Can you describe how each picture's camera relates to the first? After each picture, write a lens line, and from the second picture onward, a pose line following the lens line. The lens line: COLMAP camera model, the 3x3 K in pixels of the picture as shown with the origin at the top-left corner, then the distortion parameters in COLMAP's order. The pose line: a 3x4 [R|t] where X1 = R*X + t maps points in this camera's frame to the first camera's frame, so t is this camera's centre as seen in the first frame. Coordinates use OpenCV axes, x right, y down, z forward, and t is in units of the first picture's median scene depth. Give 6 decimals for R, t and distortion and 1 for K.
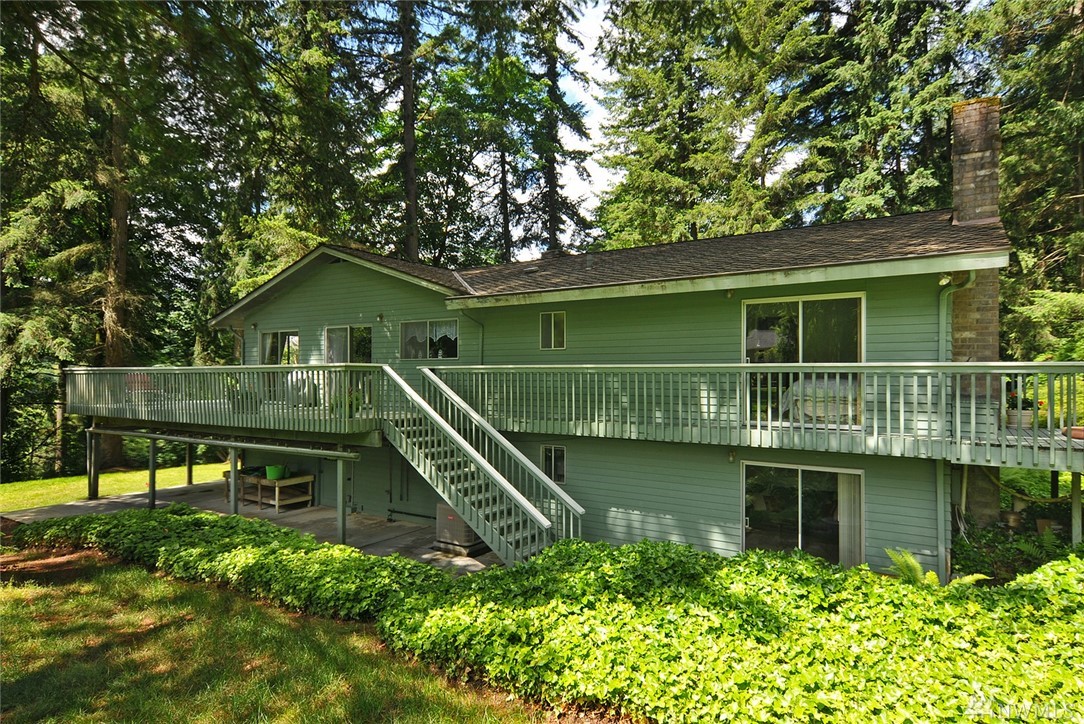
lens RADIAL K [[658.1, 0, 542.5], [0, 658.1, 364.4], [0, 0, 1]] dist [-0.002173, -0.000831]
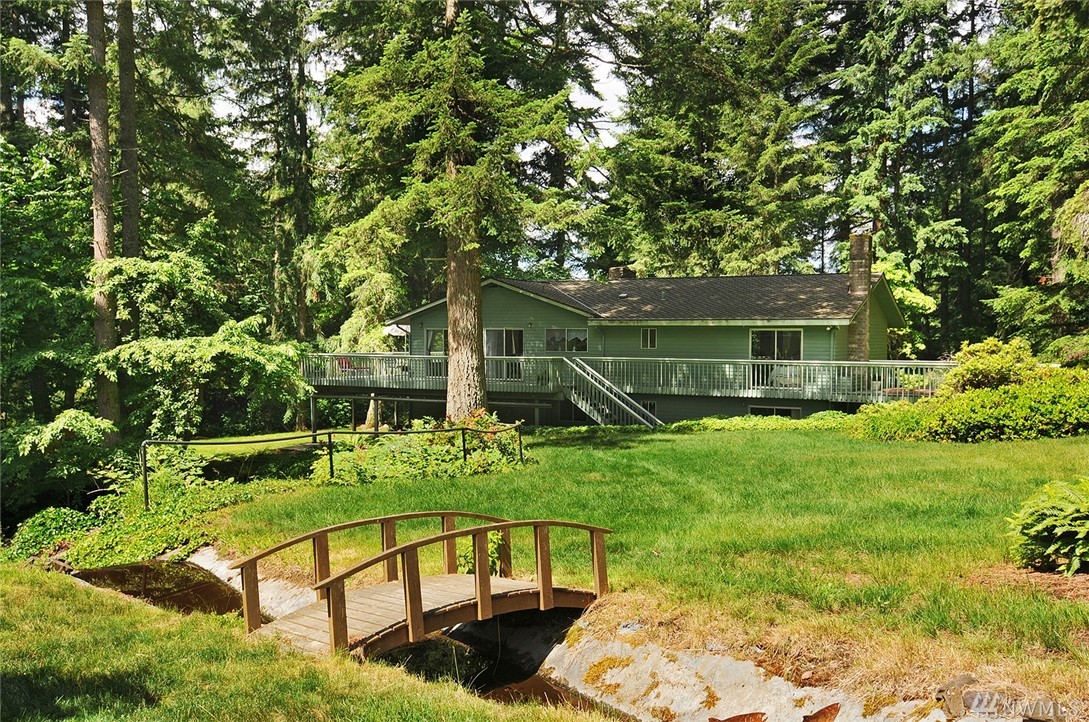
lens RADIAL K [[1030.8, 0, 544.0], [0, 1030.8, 360.9], [0, 0, 1]] dist [0.009868, 0.000000]
pose [[0.996330, 0.004592, 0.085469, -0.206224], [-0.007745, 0.999300, 0.036595, -0.036308], [-0.085241, -0.037122, 0.995669, -0.727204]]
